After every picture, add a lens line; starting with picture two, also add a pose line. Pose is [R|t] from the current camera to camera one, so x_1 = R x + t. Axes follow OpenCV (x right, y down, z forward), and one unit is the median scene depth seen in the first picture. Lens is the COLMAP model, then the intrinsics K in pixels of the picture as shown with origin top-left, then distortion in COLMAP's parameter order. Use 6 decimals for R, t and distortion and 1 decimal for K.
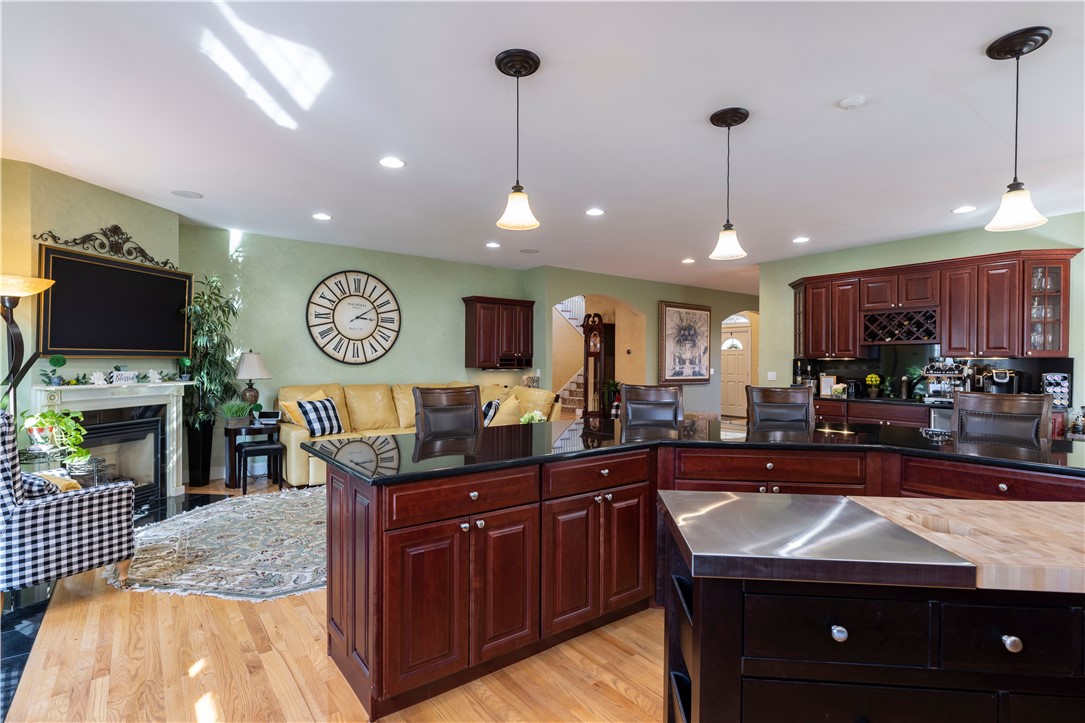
lens RADIAL K [[434.4, 0, 542.5], [0, 434.4, 361.5], [0, 0, 1]] dist [-0.000993, 0.000093]
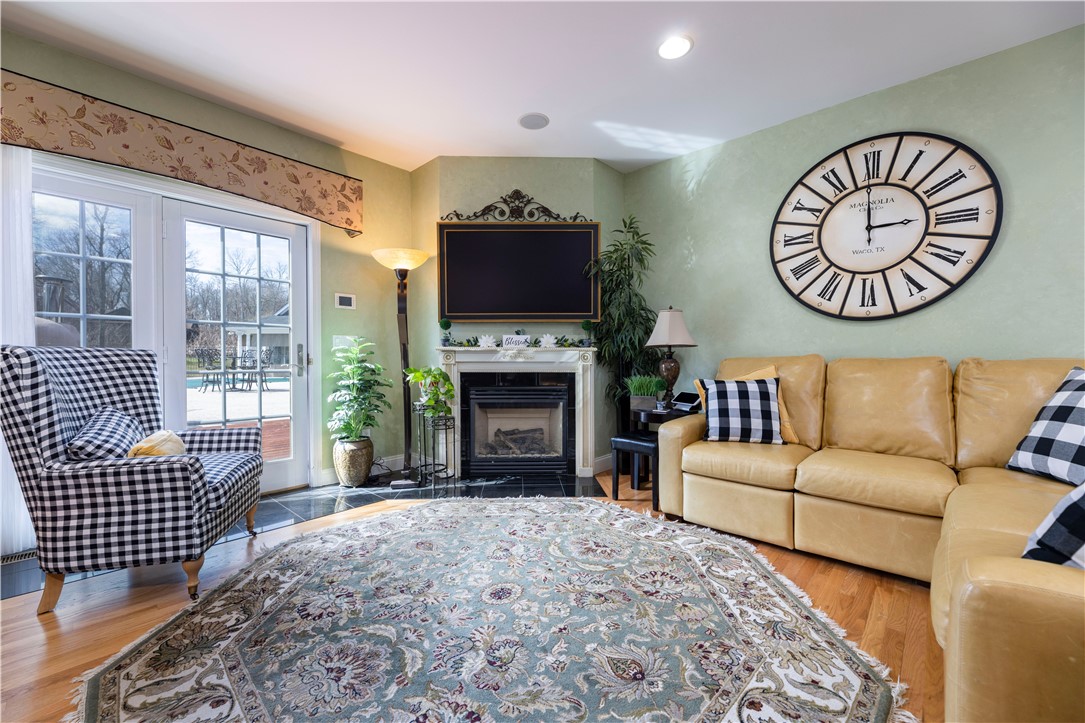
lens RADIAL K [[434.4, 0, 542.5], [0, 434.4, 361.5], [0, 0, 1]] dist [-0.000993, 0.000093]
pose [[0.173127, 0.006636, -0.984877, 0.012947], [0.017779, 0.999793, 0.009862, 0.051176], [0.984739, -0.019217, 0.172973, 0.610585]]
